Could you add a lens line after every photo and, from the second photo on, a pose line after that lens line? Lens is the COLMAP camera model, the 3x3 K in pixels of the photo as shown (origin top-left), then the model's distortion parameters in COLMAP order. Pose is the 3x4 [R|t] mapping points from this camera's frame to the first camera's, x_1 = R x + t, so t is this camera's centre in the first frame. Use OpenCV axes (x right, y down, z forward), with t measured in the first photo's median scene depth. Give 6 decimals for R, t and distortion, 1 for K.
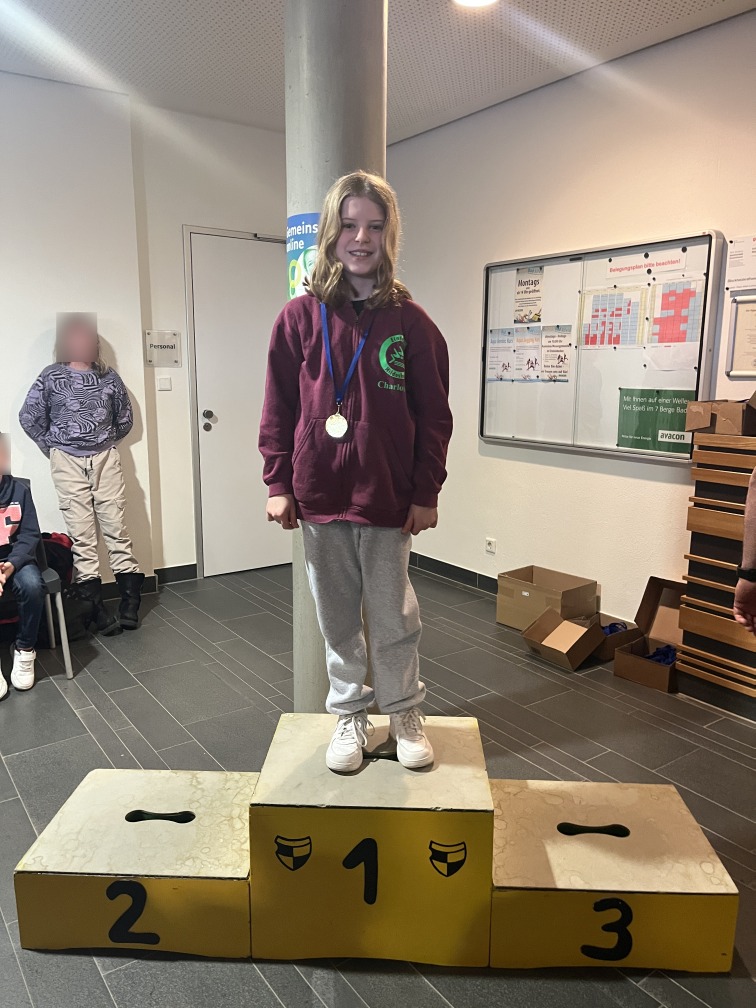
lens RADIAL K [[776.3, 0, 376.3], [0, 776.3, 507.6], [0, 0, 1]] dist [0.058821, -0.087126]
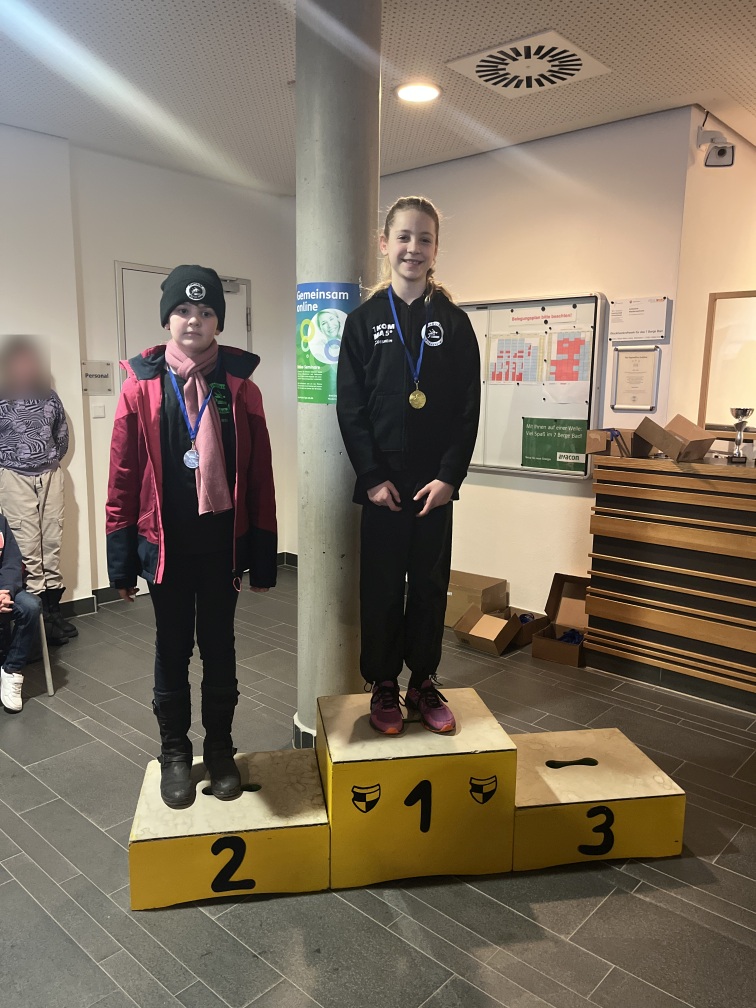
lens RADIAL K [[776.3, 0, 377.4], [0, 776.3, 506.8], [0, 0, 1]] dist [0.058821, -0.087126]
pose [[0.977135, -0.027685, 0.210808, -0.195606], [0.031670, 0.999377, -0.015550, -0.005116], [-0.210246, 0.021871, 0.977404, -0.141643]]
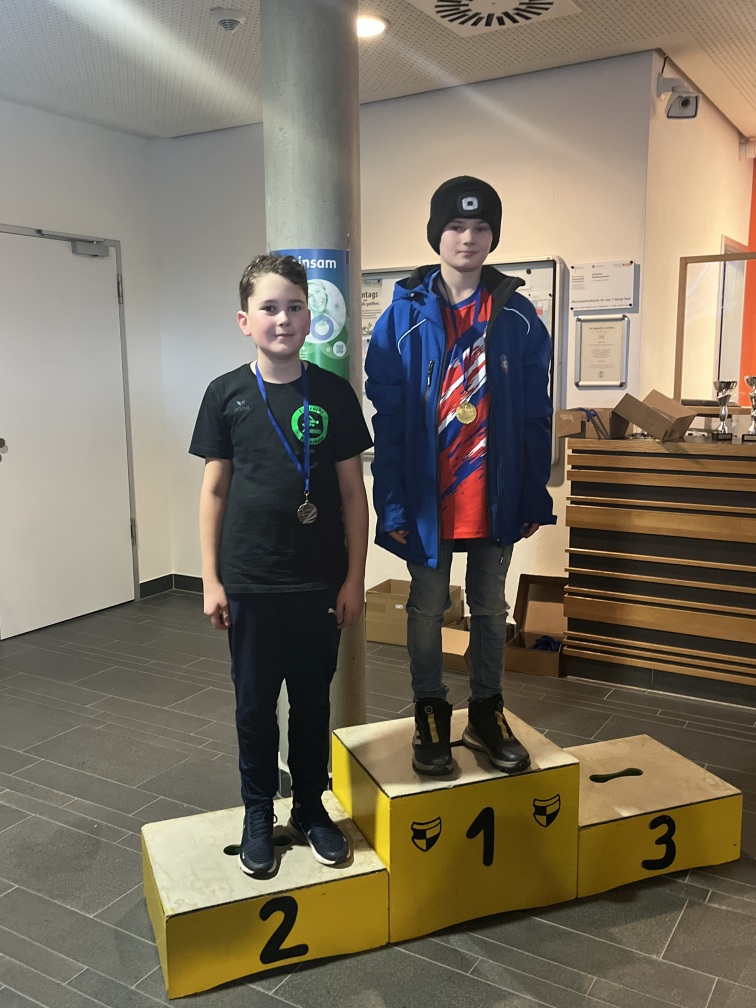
lens RADIAL K [[948.9, 0, 371.2], [0, 948.9, 510.3], [0, 0, 1]] dist [0.021505, 0.000000]
pose [[0.918969, -0.079899, 0.386149, -0.381420], [0.089011, 0.996014, -0.005743, -0.010896], [-0.384151, 0.039649, 0.922418, -0.136938]]
